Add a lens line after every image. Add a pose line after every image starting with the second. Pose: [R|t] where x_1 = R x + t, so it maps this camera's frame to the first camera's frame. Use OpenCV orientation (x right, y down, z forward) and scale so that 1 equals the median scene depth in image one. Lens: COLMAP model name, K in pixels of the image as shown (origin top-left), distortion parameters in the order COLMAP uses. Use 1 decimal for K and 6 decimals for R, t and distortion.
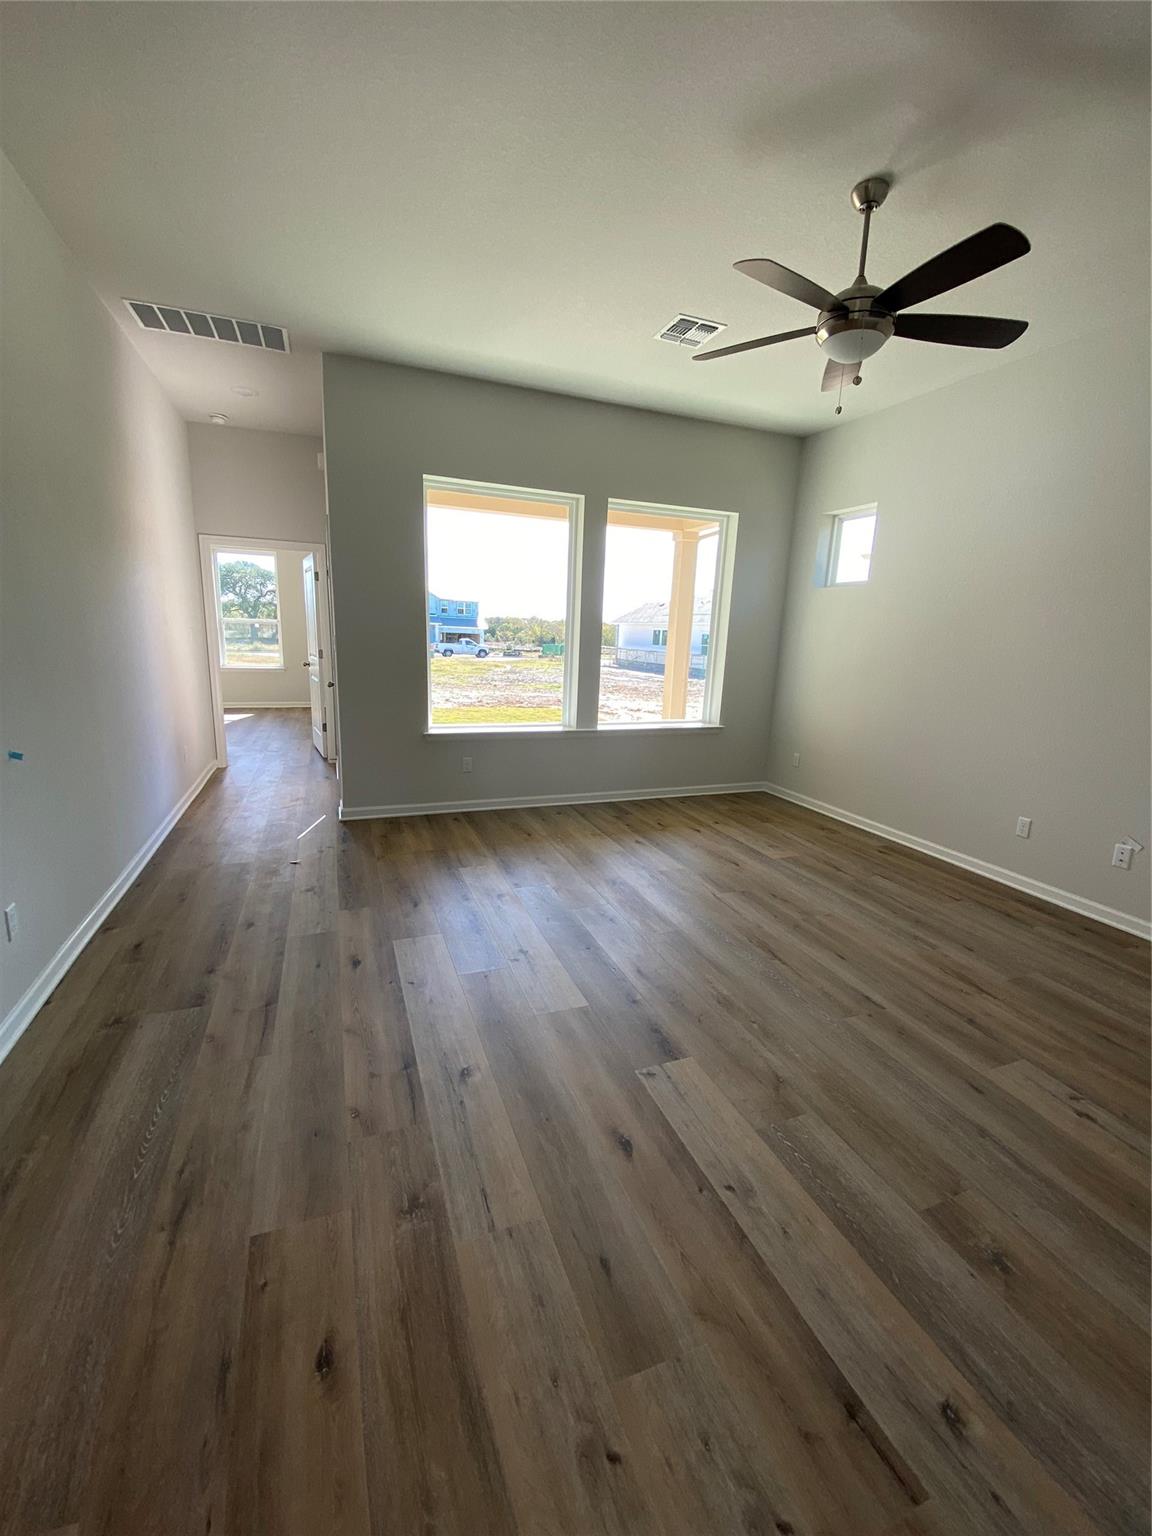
lens RADIAL K [[618.0, 0, 580.3], [0, 618.0, 749.8], [0, 0, 1]] dist [0.012519, -0.015222]
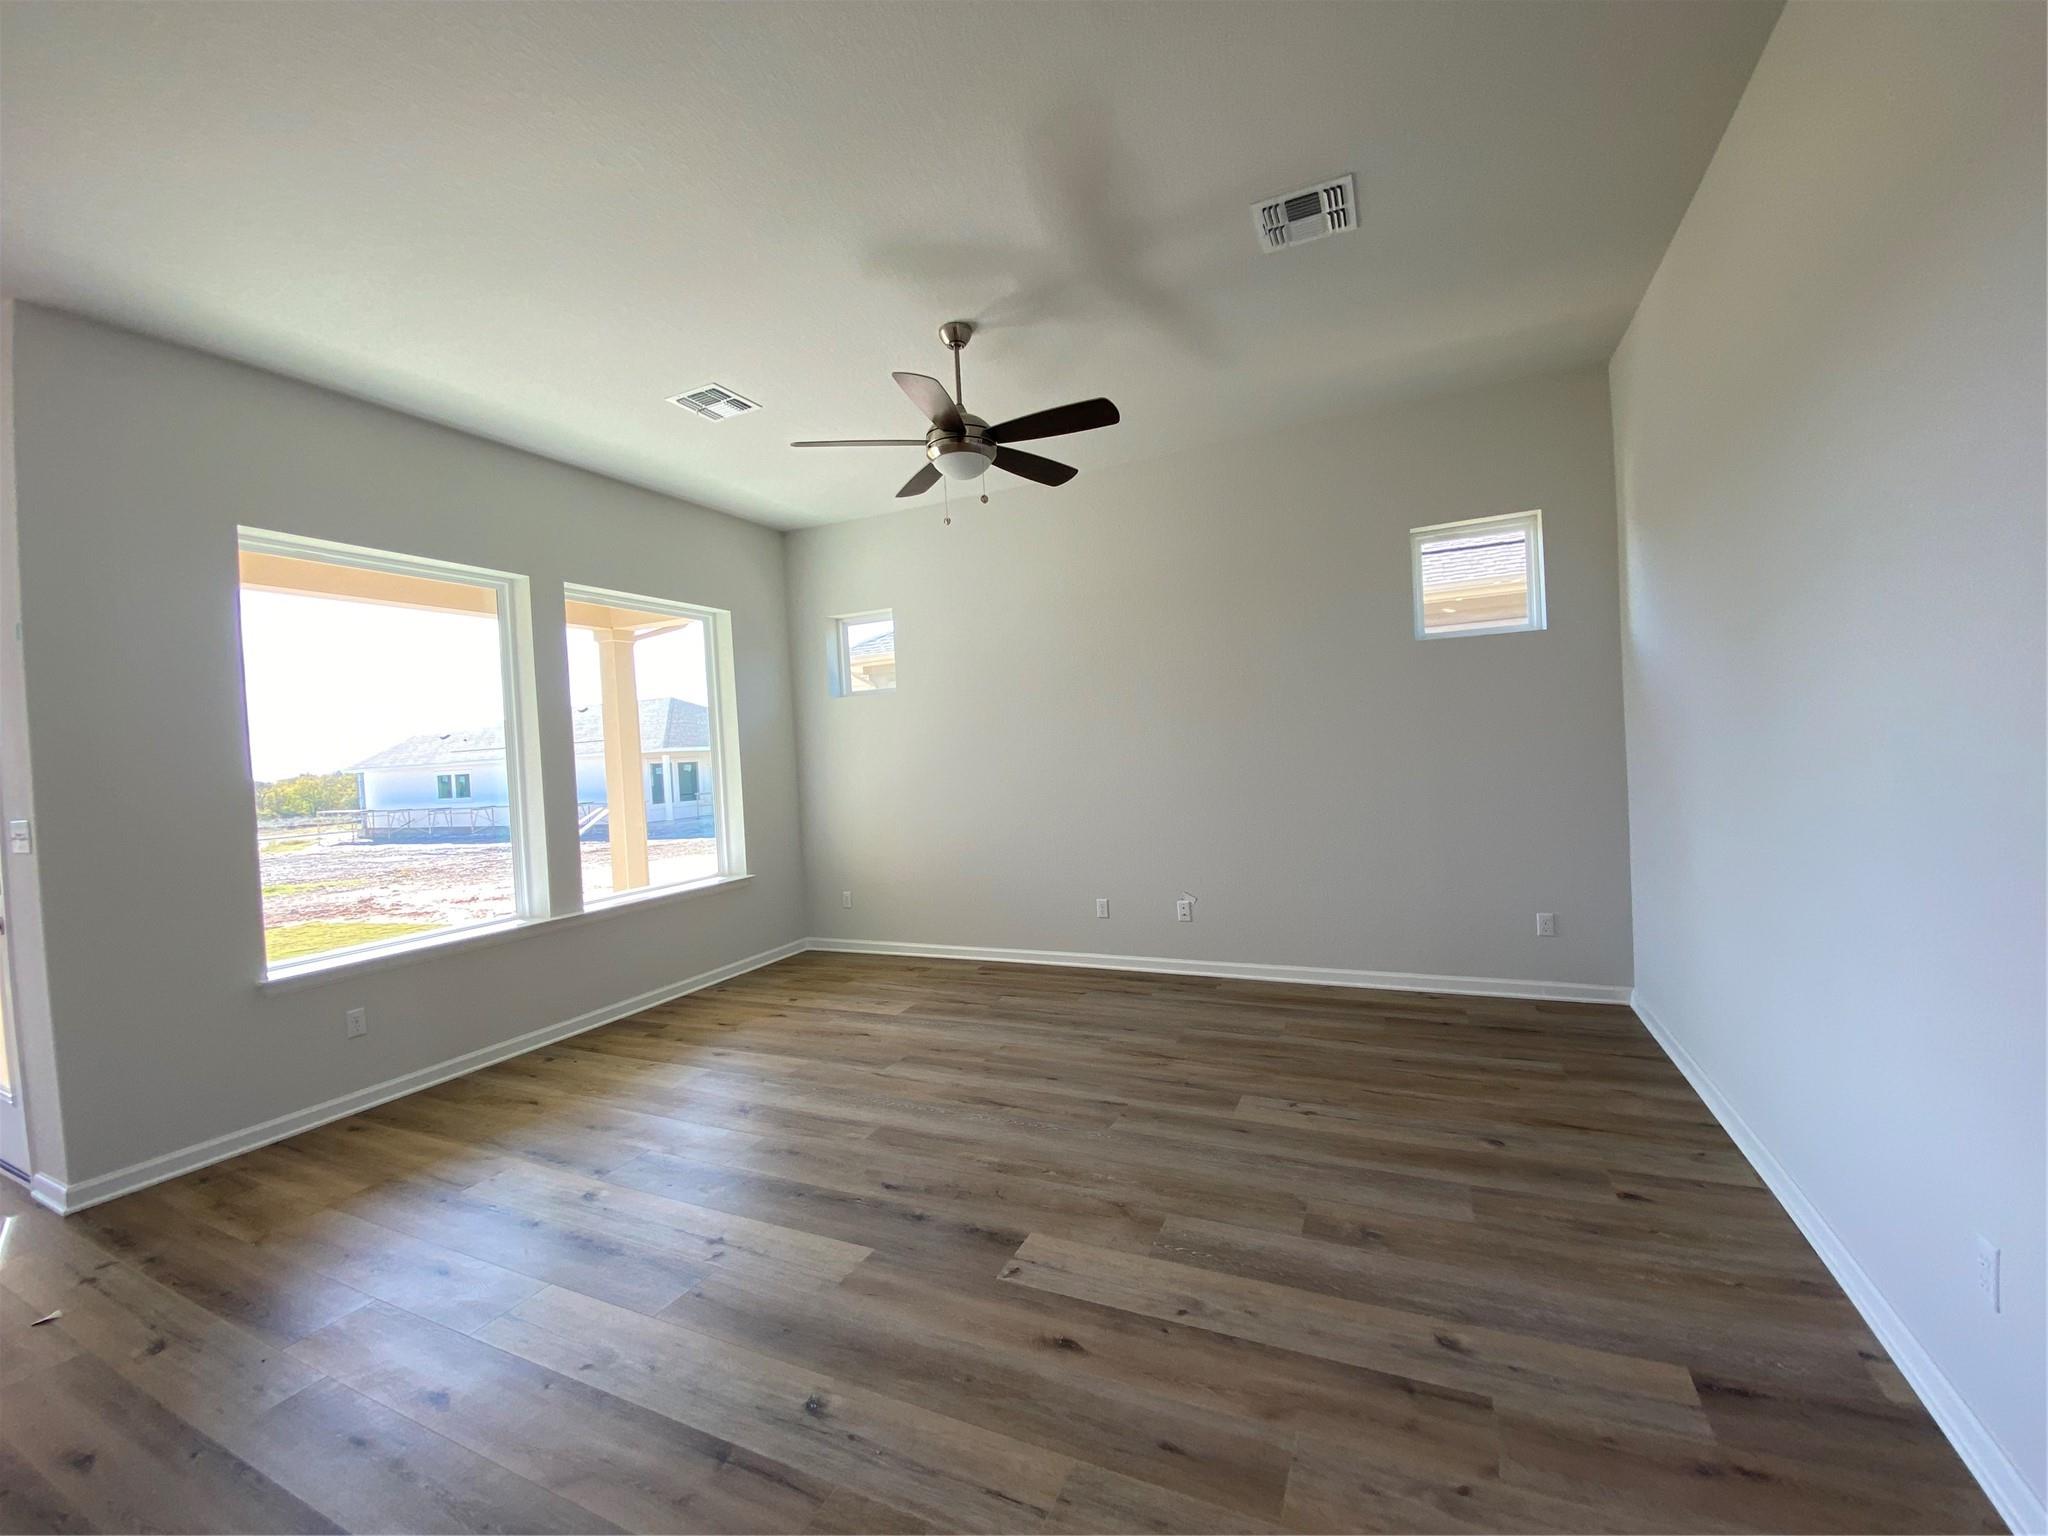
lens RADIAL K [[824.0, 0, 997.9], [0, 824.0, 759.4], [0, 0, 1]] dist [0.012519, -0.015222]
pose [[0.734340, -0.085617, 0.673361, -0.383489], [0.209228, 0.972261, -0.104555, -0.014365], [-0.645731, 0.217665, 0.731884, 0.048149]]
